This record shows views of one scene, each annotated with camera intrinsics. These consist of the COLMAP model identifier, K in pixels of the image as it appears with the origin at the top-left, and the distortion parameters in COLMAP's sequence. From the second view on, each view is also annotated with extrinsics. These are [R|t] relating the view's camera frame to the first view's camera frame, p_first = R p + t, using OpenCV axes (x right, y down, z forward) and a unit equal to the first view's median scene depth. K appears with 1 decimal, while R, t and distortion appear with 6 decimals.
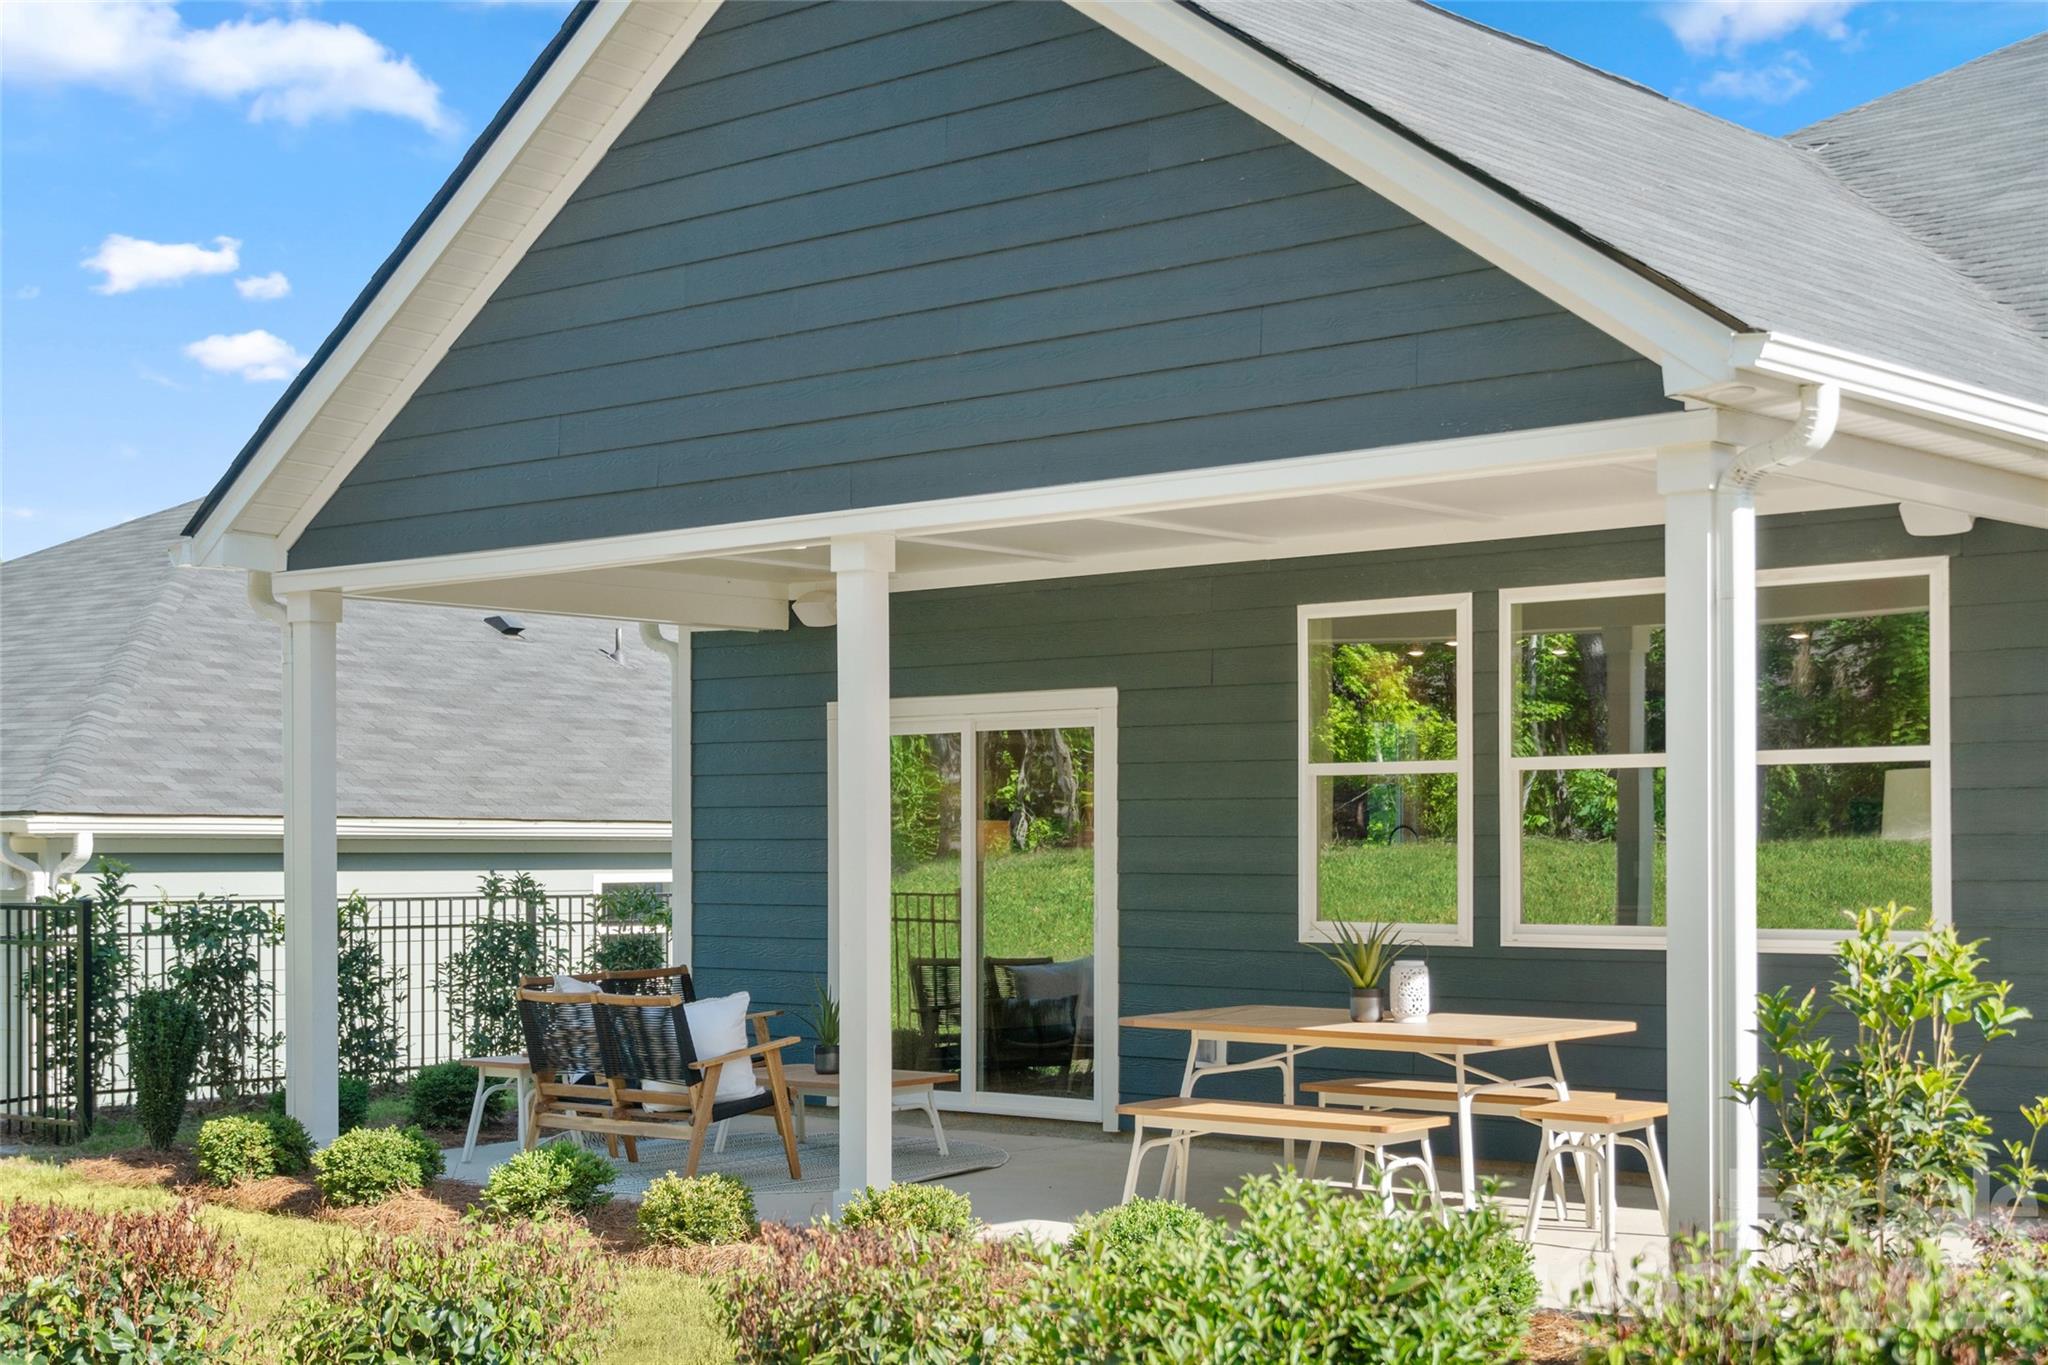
lens RADIAL K [[2925.8, 0, 1024.5], [0, 2925.8, 764.2], [0, 0, 1]] dist [0.055098, 0.053633]
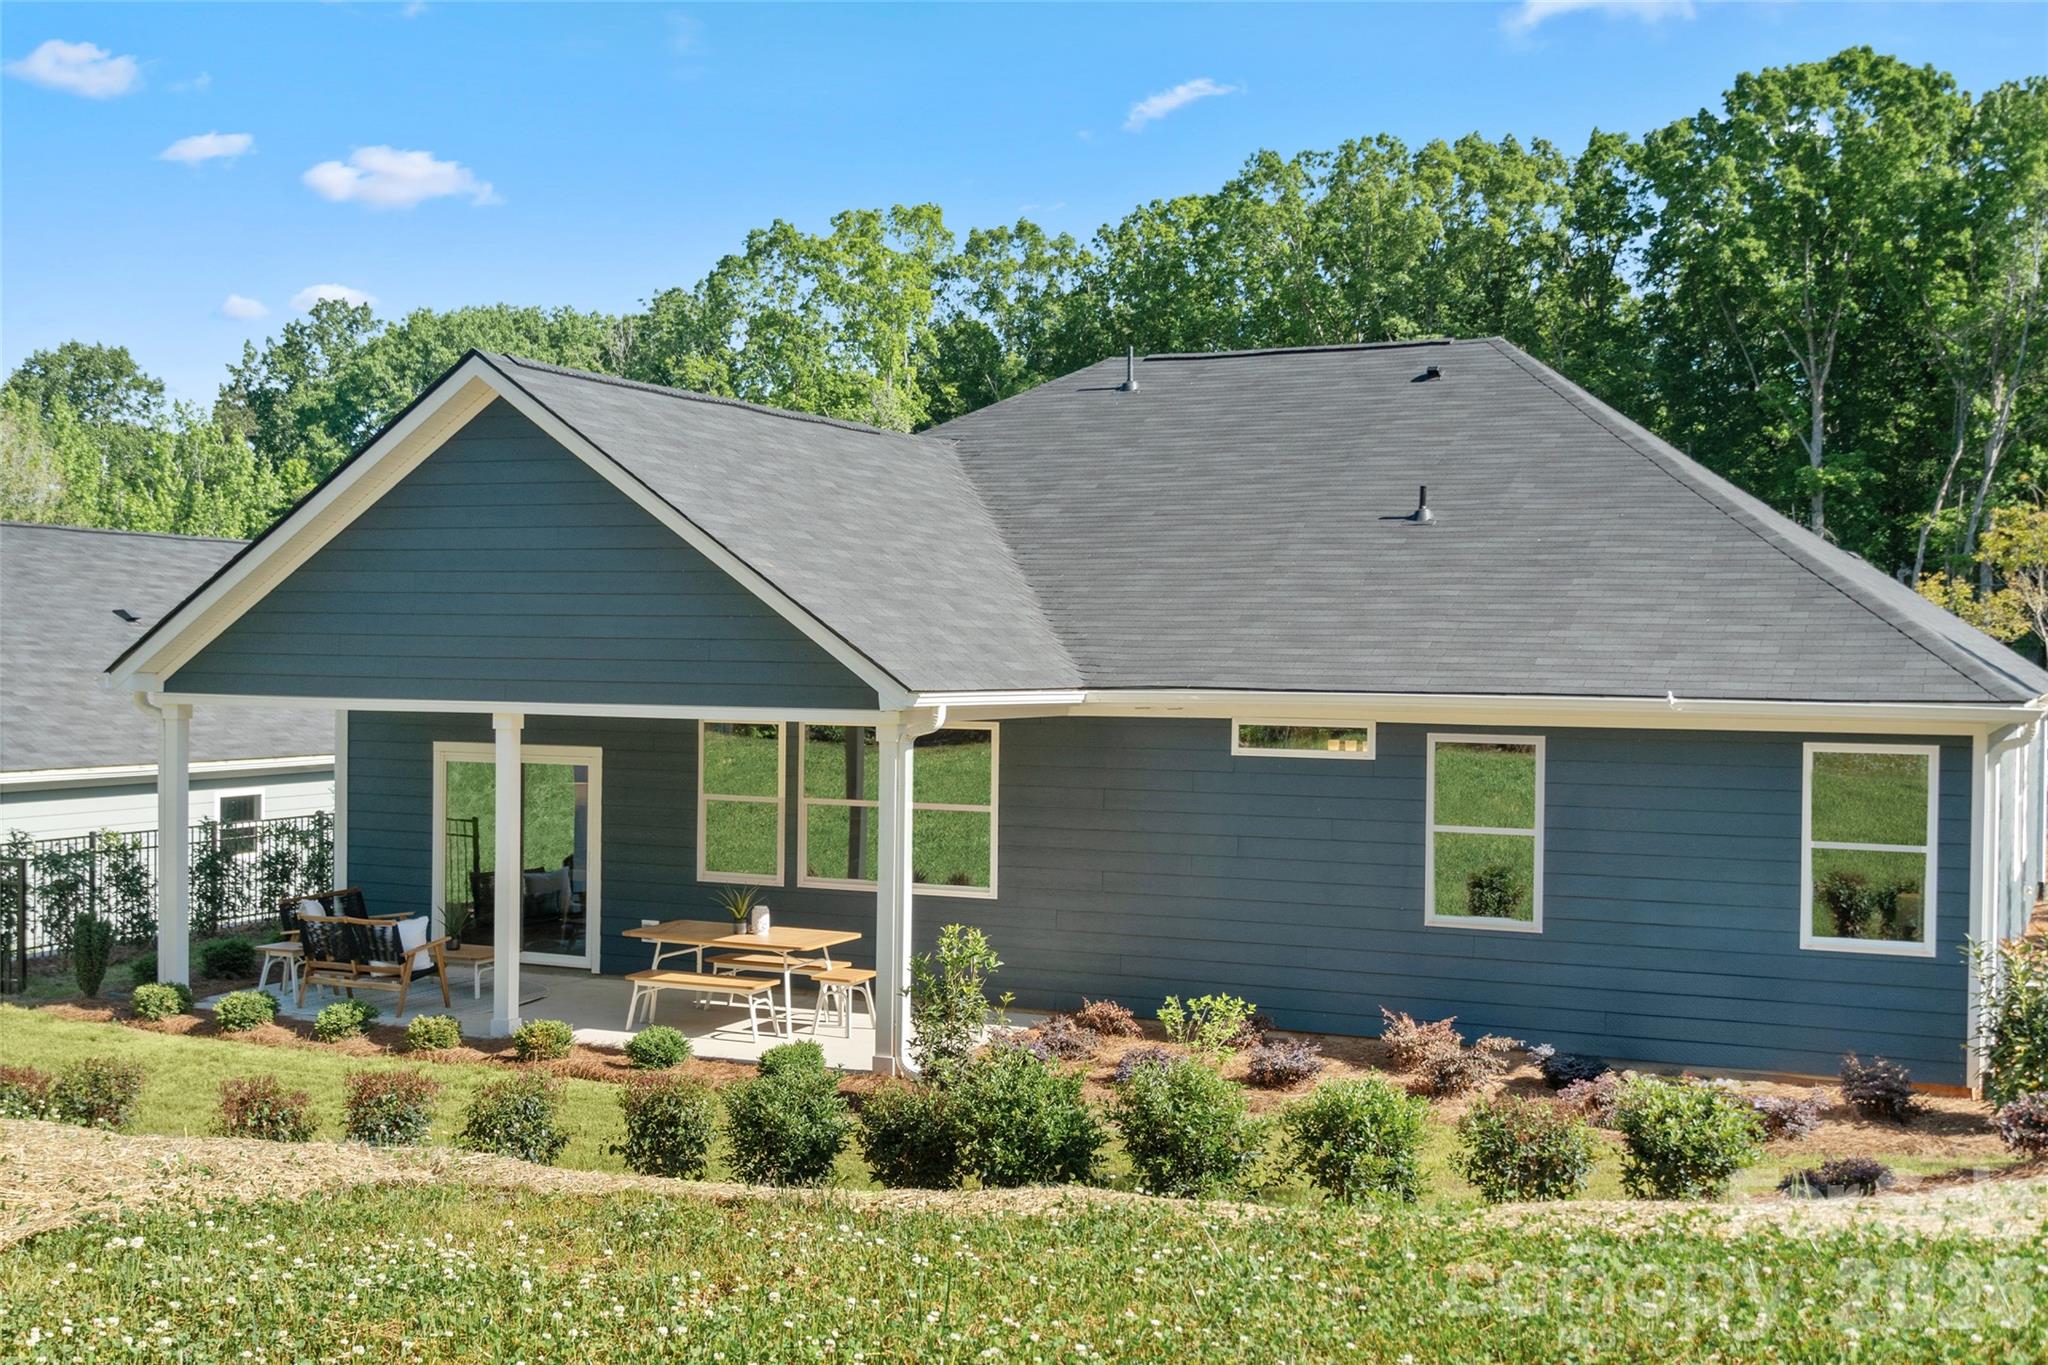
lens RADIAL K [[2388.6, 0, 1024.0], [0, 2388.6, 682.5], [0, 0, 1]] dist [-0.000652, -0.000553]
pose [[0.960074, 0.005009, 0.279702, -0.179252], [-0.018329, 0.998818, 0.045028, -0.182968], [-0.279146, -0.048357, 0.959030, -0.756529]]
